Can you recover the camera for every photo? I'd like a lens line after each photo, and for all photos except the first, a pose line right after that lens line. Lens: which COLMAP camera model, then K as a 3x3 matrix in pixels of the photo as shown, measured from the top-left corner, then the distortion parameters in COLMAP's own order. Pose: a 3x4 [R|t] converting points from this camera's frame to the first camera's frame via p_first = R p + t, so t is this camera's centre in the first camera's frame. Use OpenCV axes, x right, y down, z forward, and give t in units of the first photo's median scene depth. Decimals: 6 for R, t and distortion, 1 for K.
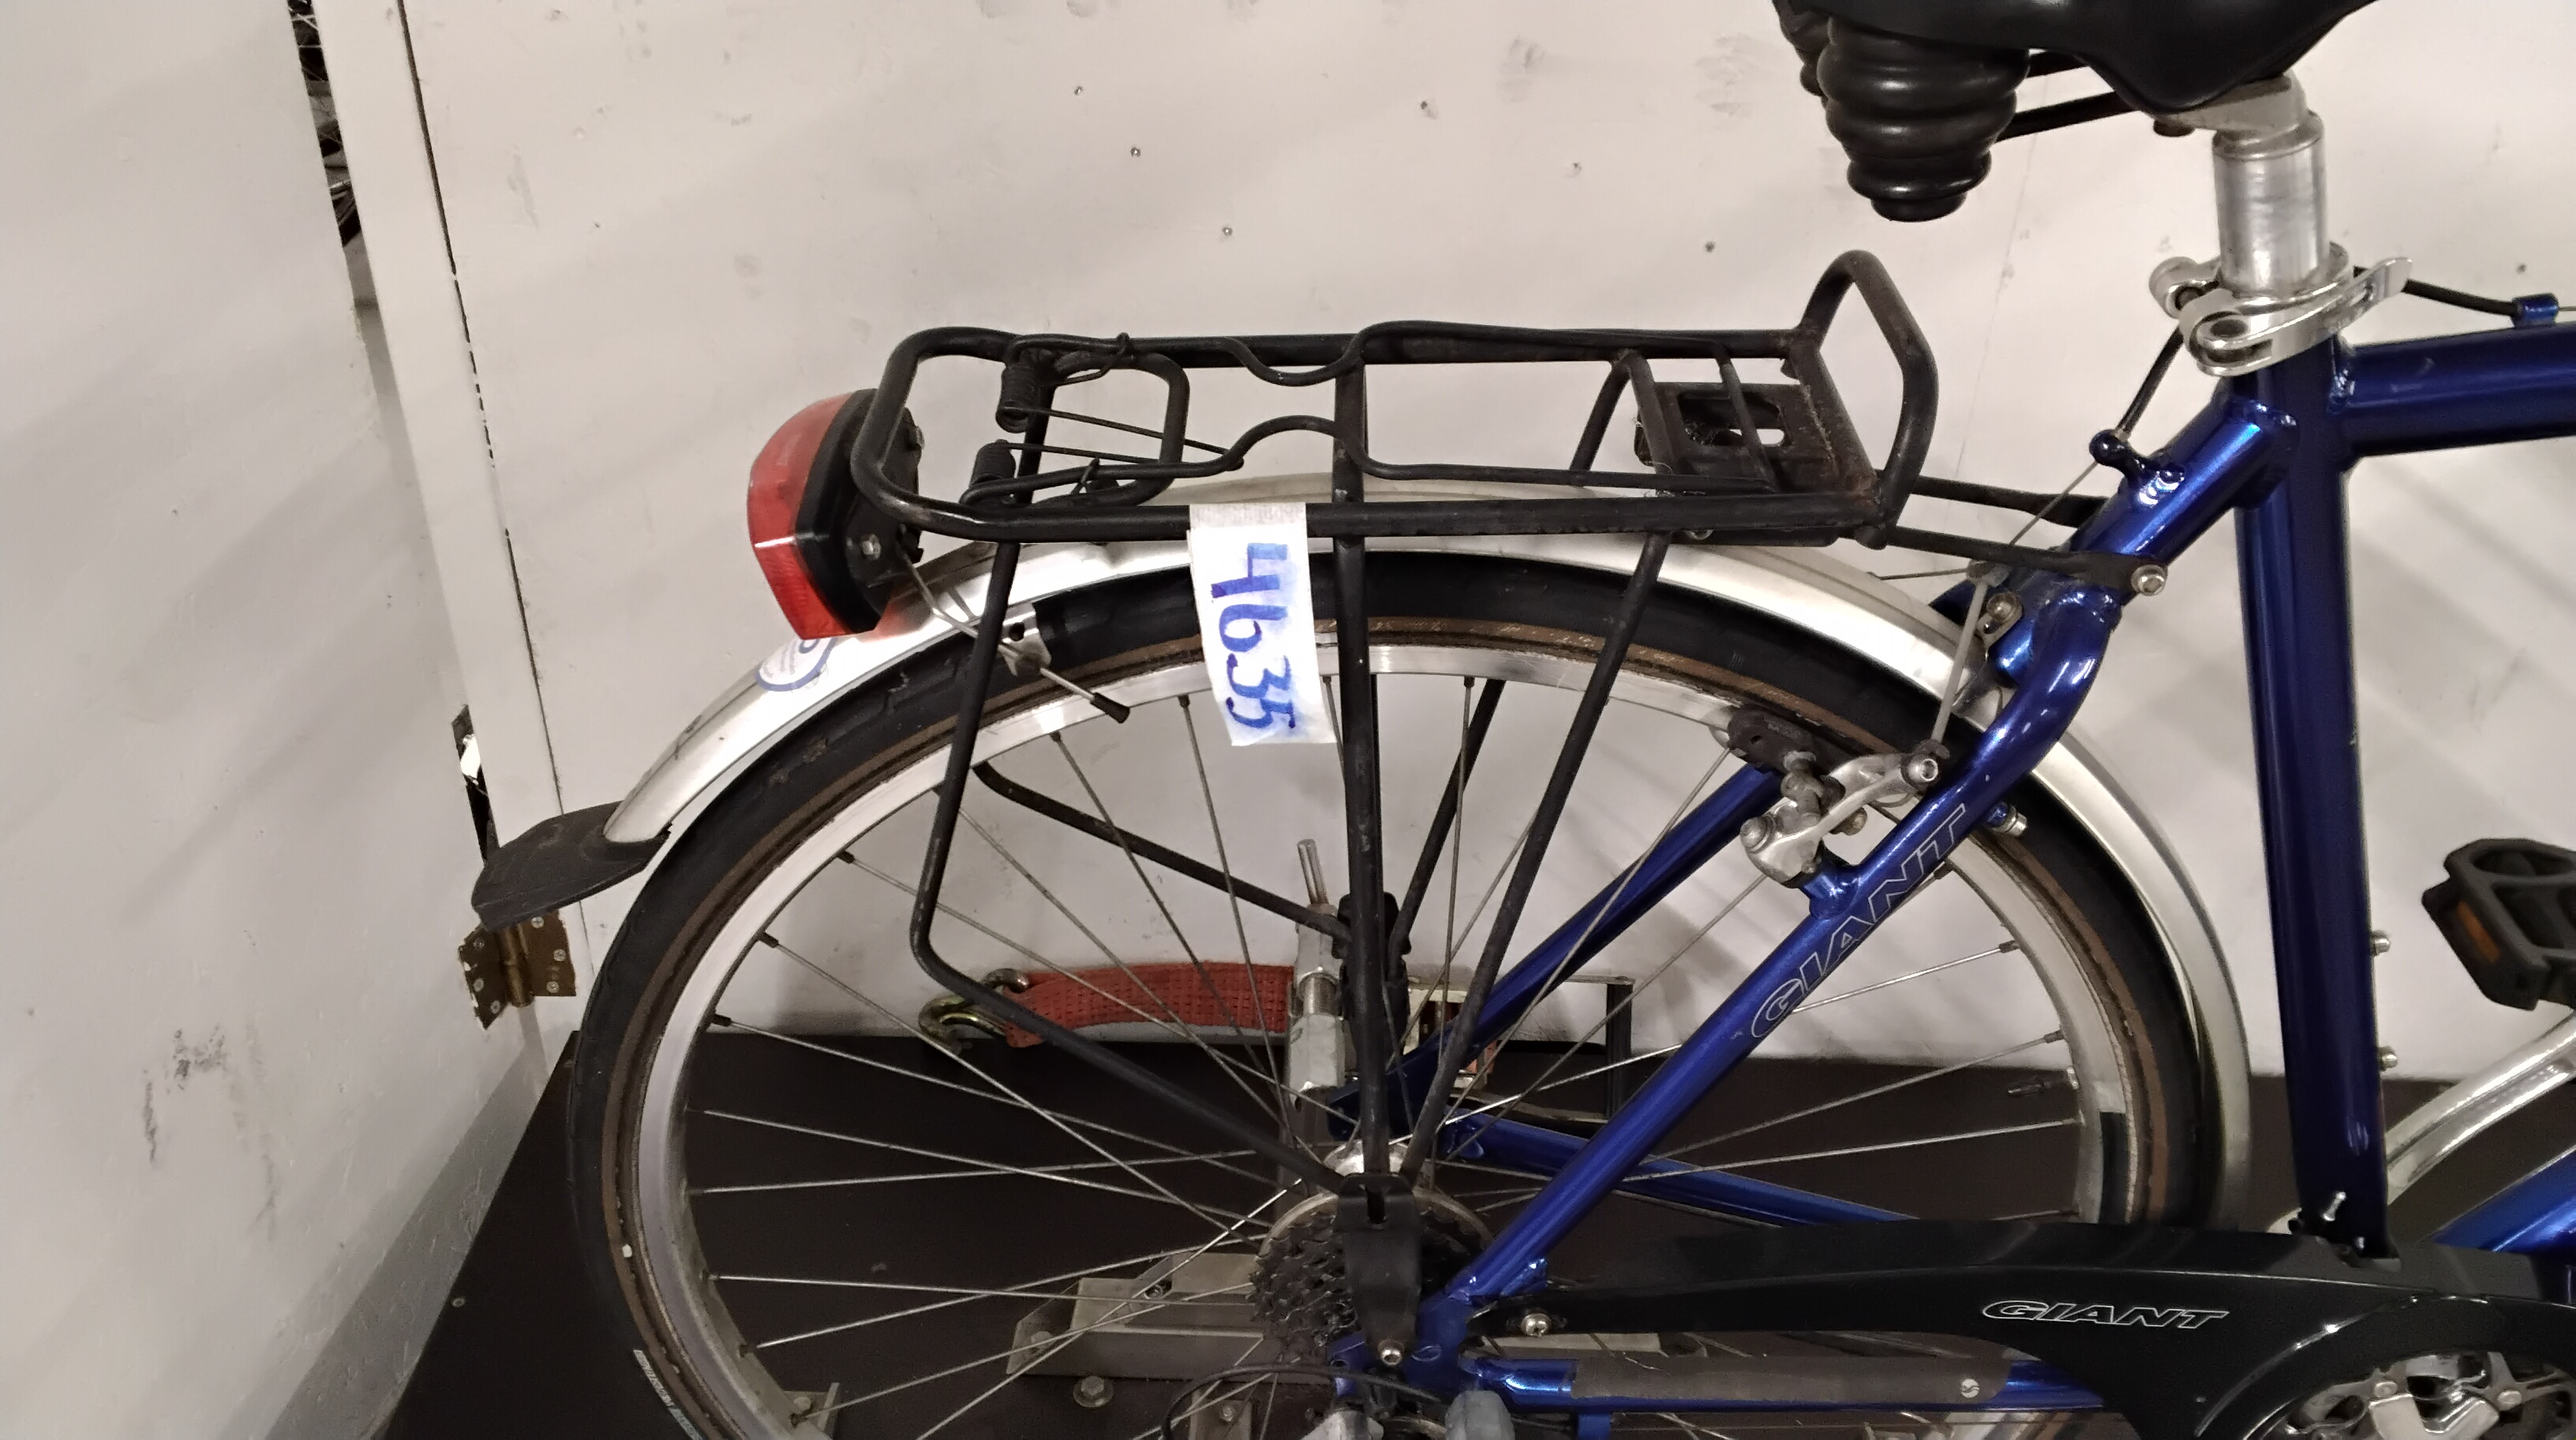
lens RADIAL K [[2058.1, 0, 1296.8], [0, 2058.1, 736.6], [0, 0, 1]] dist [0.092472, -0.133899]
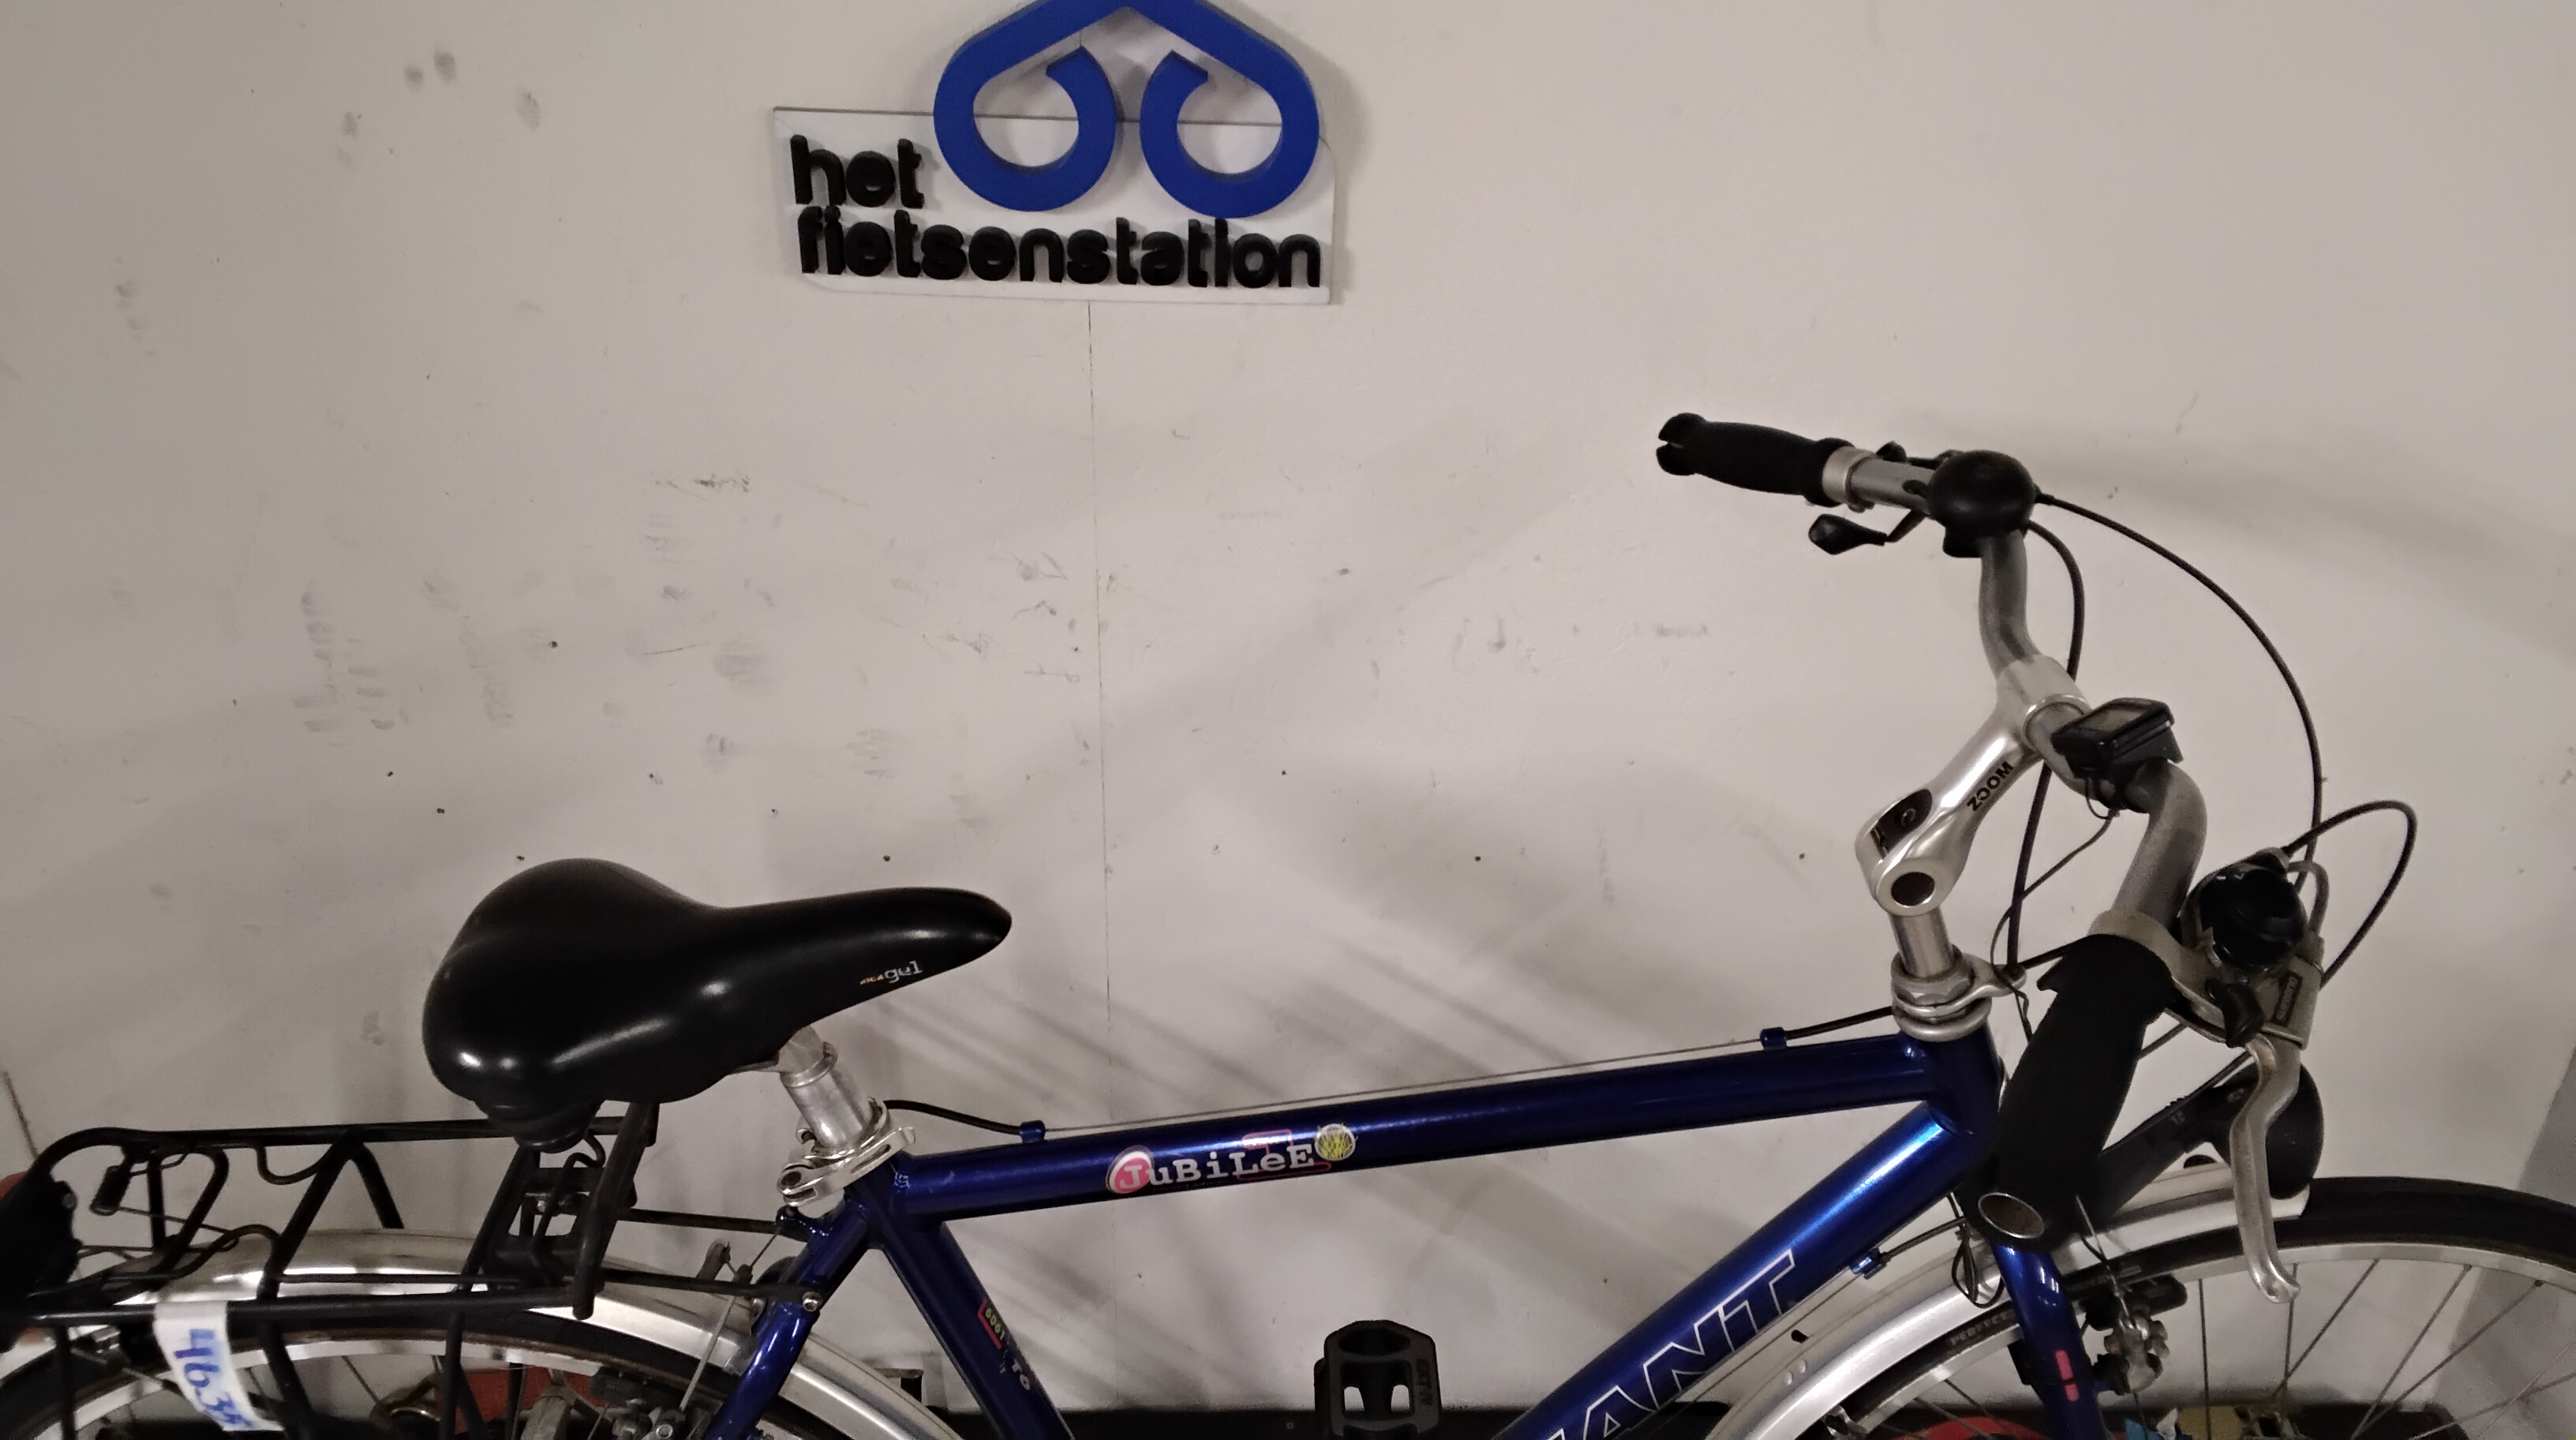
lens RADIAL K [[2037.6, 0, 1300.1], [0, 2037.6, 722.9], [0, 0, 1]] dist [0.149171, -0.254637]
pose [[0.999467, -0.023913, 0.022231, 0.716675], [0.024968, 0.998513, -0.048461, -0.408222], [-0.021040, 0.048990, 0.998578, -0.583091]]
